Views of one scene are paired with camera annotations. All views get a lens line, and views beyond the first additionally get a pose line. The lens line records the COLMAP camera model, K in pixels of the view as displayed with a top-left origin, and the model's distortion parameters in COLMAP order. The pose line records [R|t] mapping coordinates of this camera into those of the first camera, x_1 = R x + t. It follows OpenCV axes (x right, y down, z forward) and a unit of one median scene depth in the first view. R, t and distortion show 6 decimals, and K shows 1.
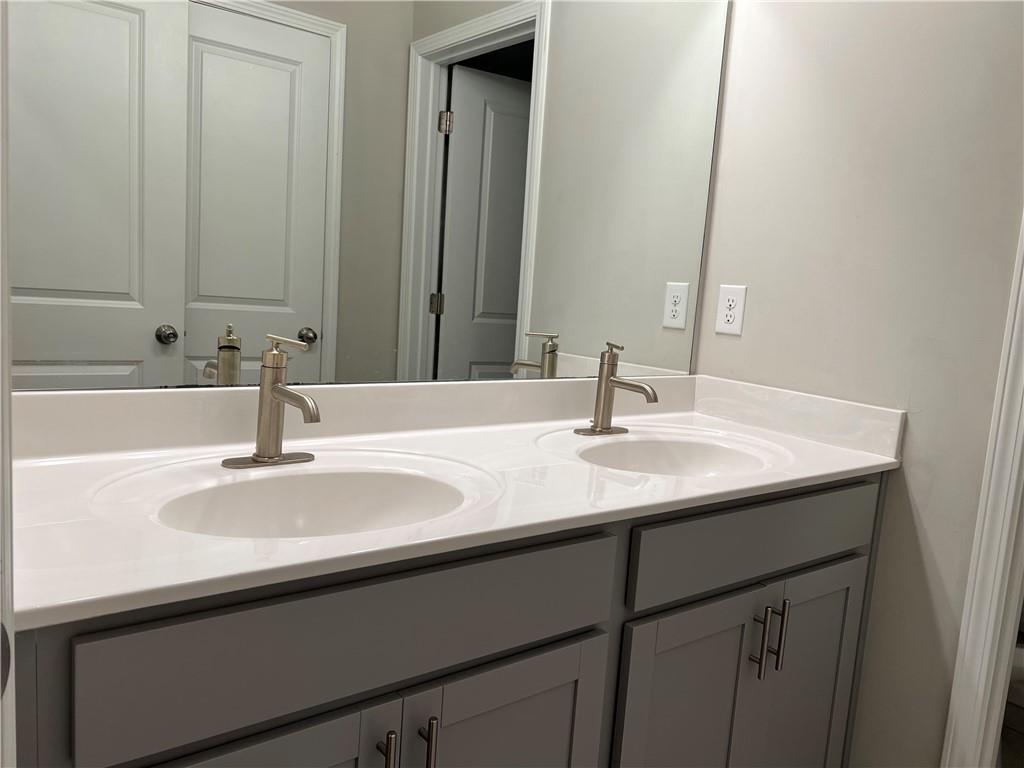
lens RADIAL K [[770.8, 0, 506.0], [0, 770.8, 384.4], [0, 0, 1]] dist [0.064500, -0.066953]
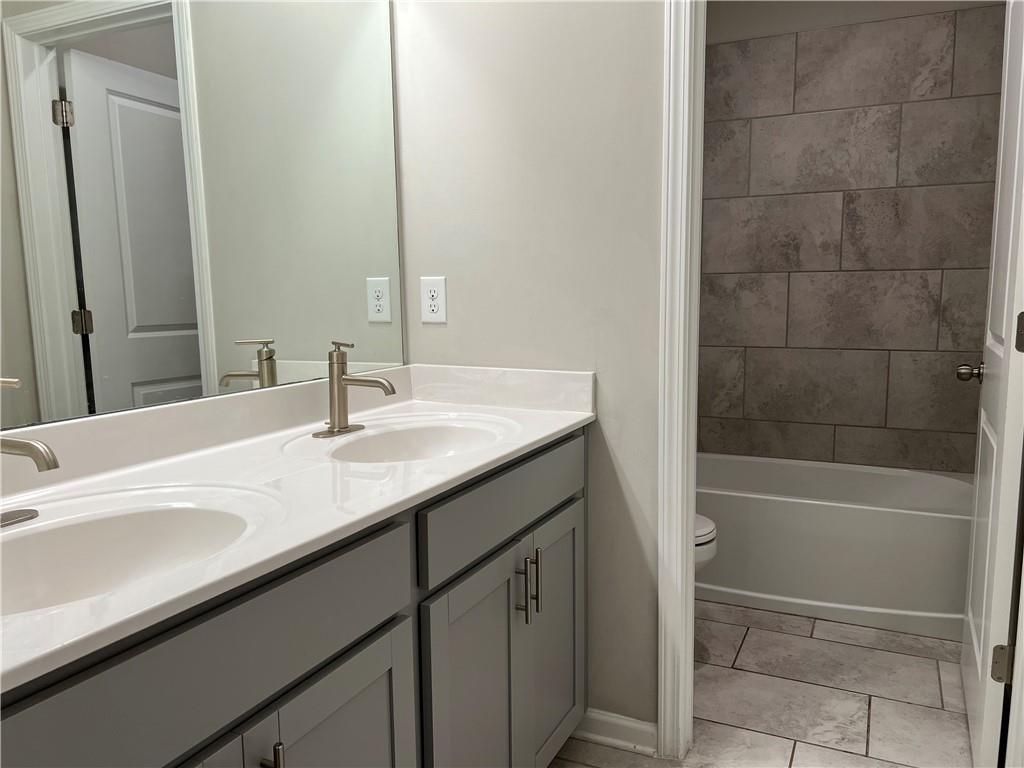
lens RADIAL K [[770.8, 0, 521.8], [0, 770.8, 392.3], [0, 0, 1]] dist [0.064500, -0.066953]
pose [[0.888082, -0.139596, 0.437977, -0.100483], [0.133018, 0.990053, 0.045839, -0.003734], [-0.440019, 0.017550, 0.897817, -0.004142]]
